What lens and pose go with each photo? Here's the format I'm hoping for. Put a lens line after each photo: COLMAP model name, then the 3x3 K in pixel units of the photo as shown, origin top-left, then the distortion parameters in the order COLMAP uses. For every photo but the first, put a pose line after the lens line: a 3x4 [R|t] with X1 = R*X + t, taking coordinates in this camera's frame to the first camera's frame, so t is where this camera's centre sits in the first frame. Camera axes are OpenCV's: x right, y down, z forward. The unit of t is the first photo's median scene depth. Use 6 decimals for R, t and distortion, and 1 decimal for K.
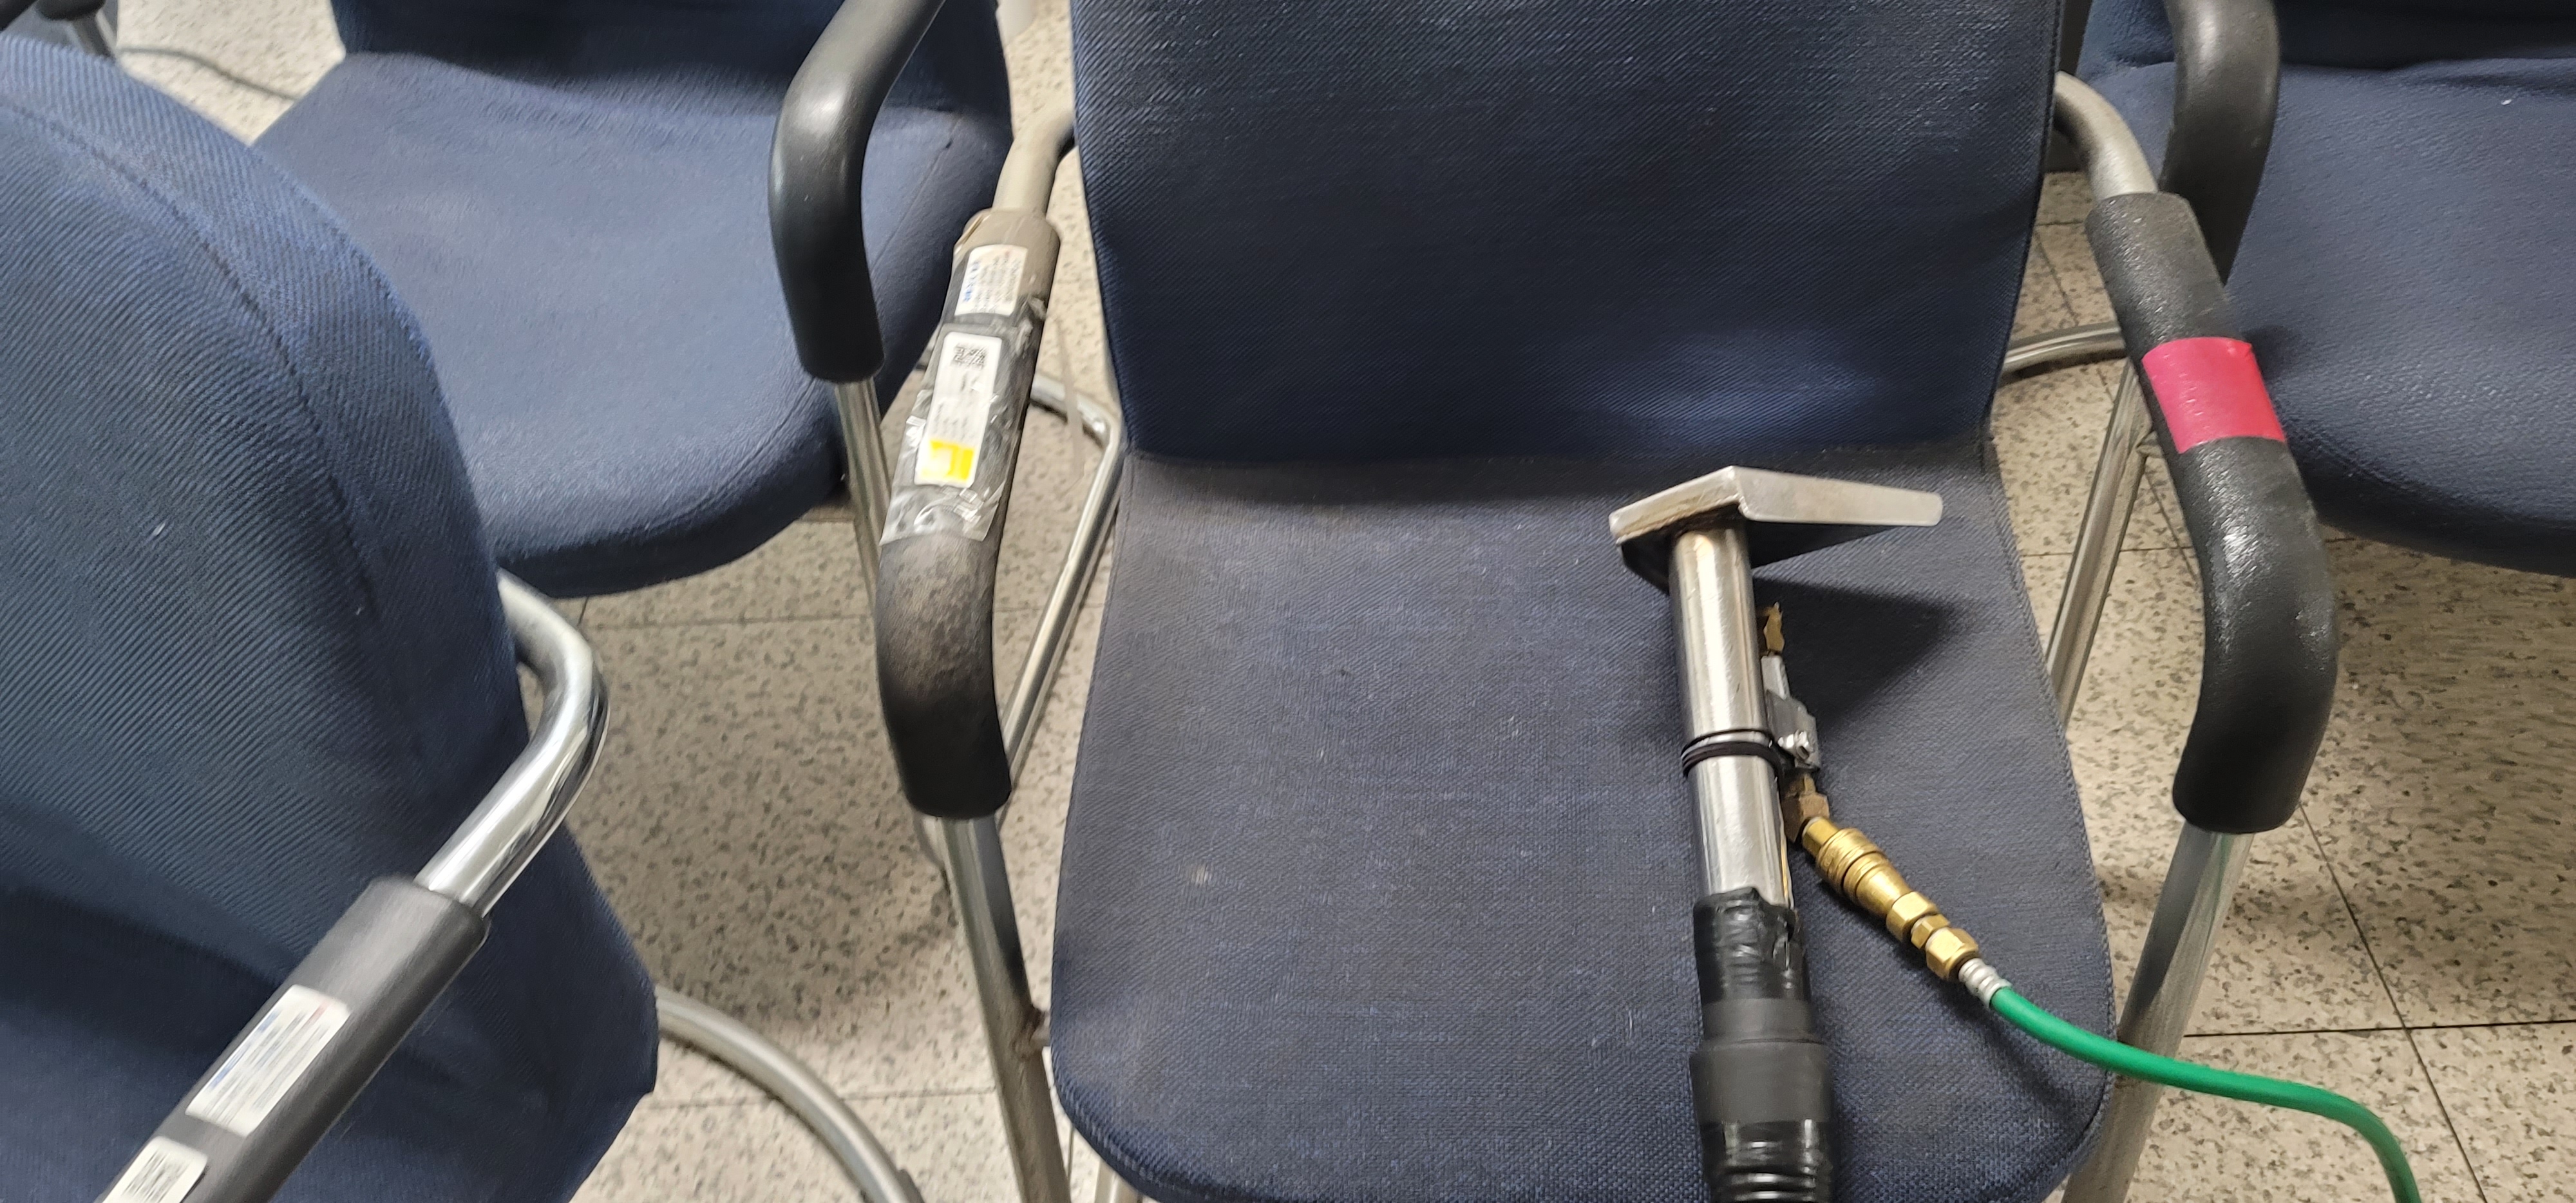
lens RADIAL K [[1945.3, 0, 1210.7], [0, 1945.3, 647.8], [0, 0, 1]] dist [-0.006807, 0.001117]
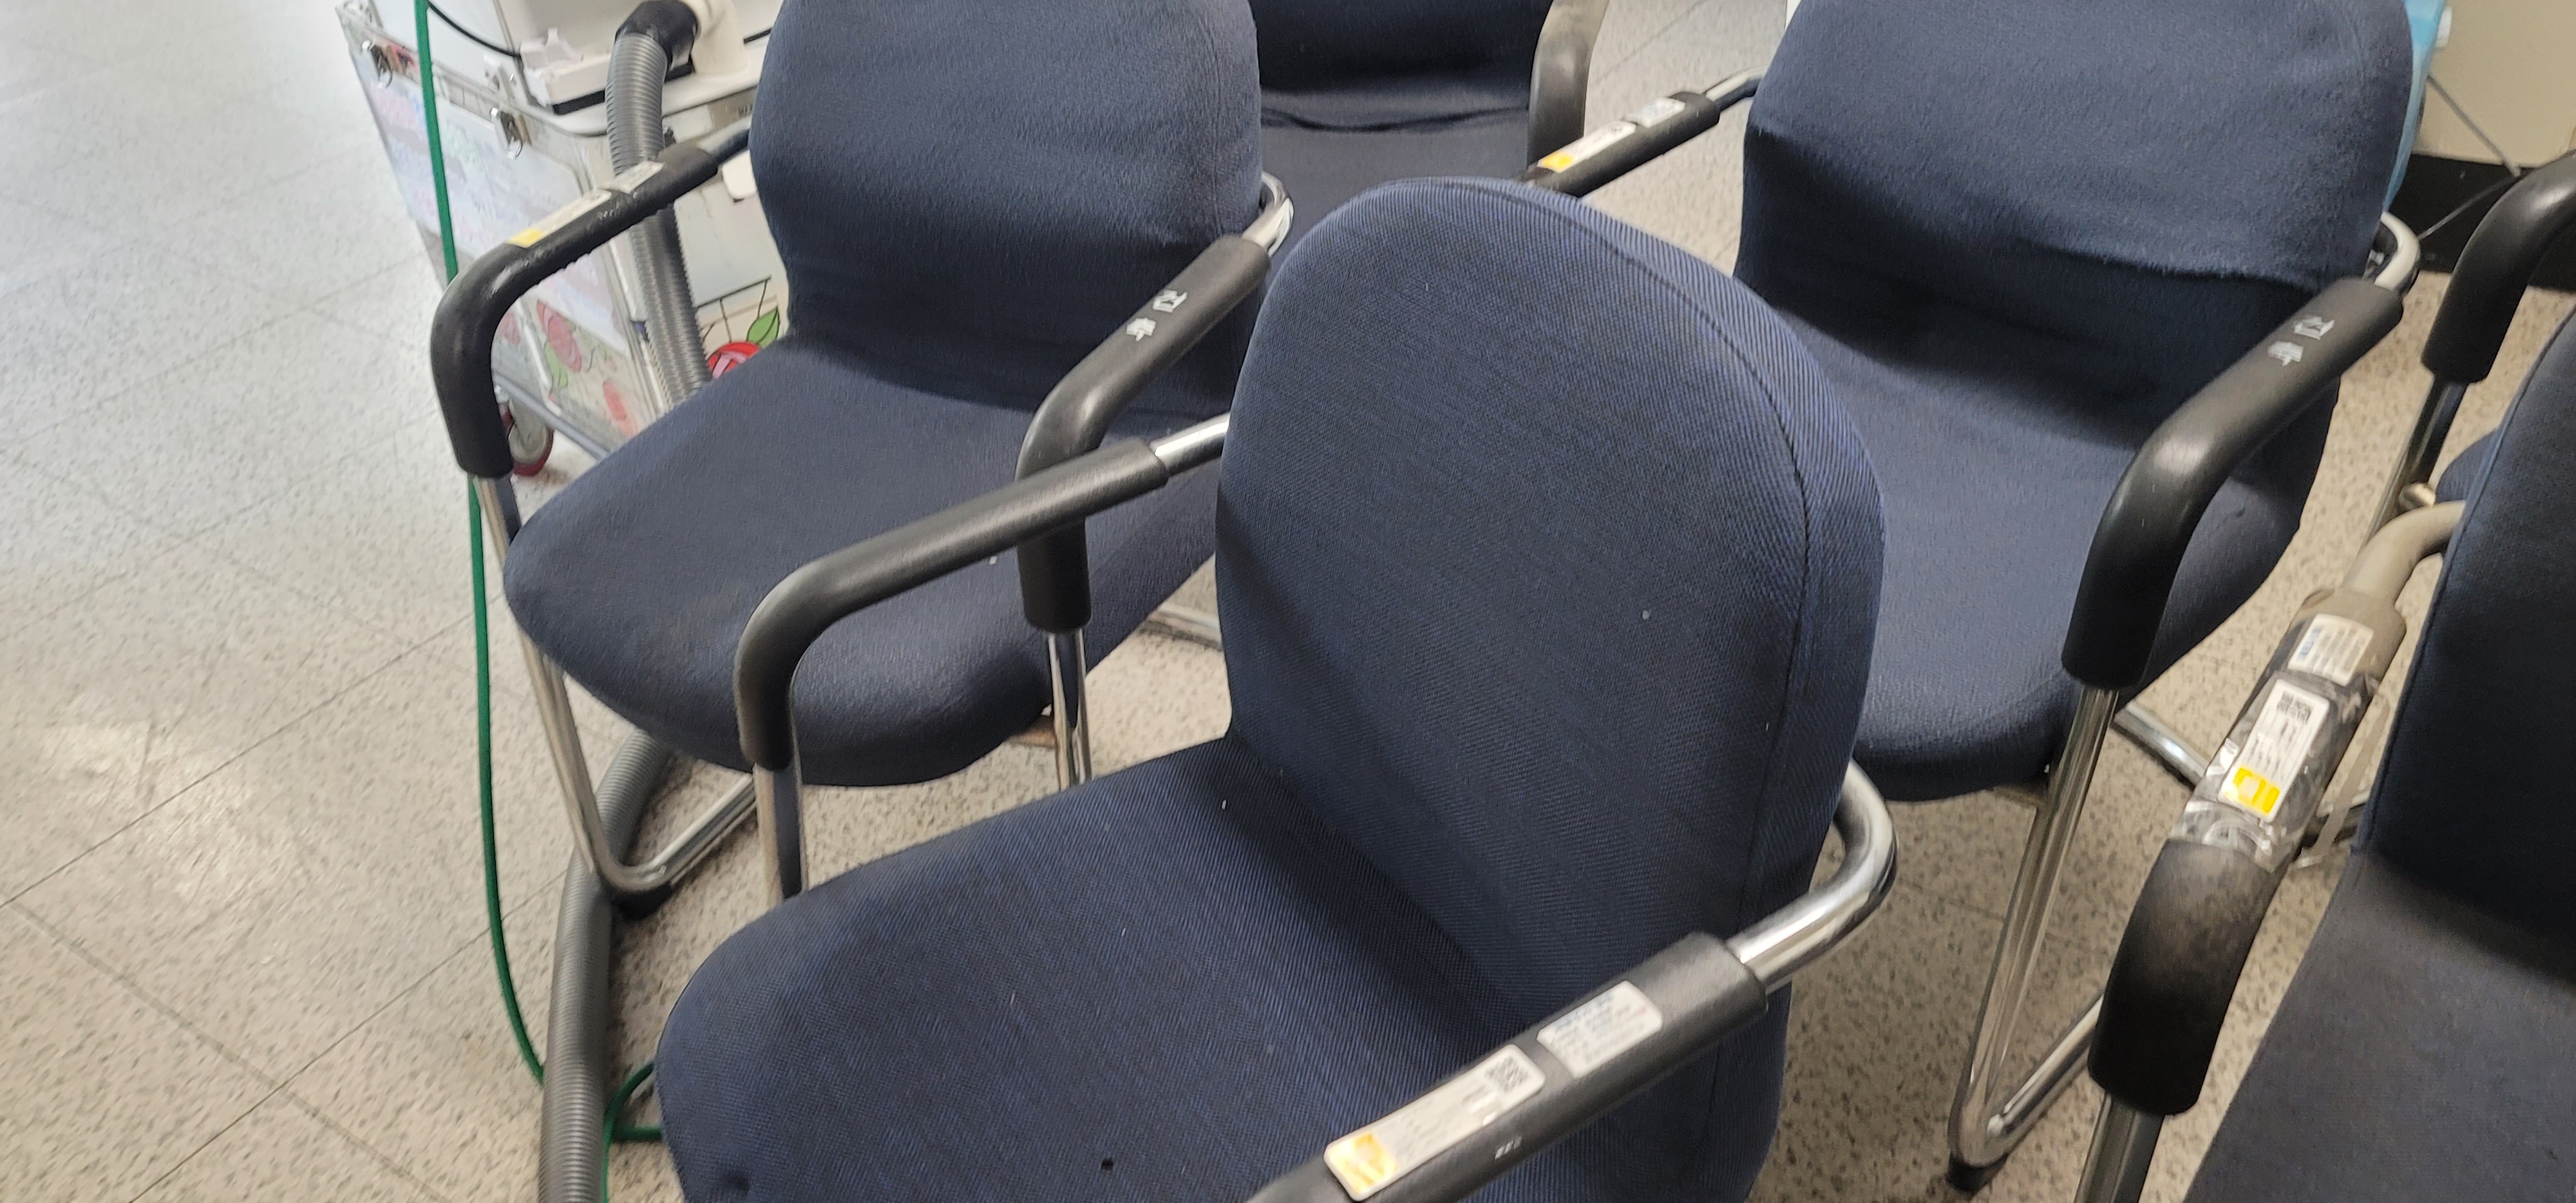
lens RADIAL K [[1821.7, 0, 1288.0], [0, 1821.7, 601.5], [0, 0, 1]] dist [0.050330, -0.005211]
pose [[0.821869, 0.317972, -0.472679, -0.113744], [-0.388153, 0.919887, -0.056089, 0.065713], [0.416977, 0.229569, 0.879448, -0.130272]]
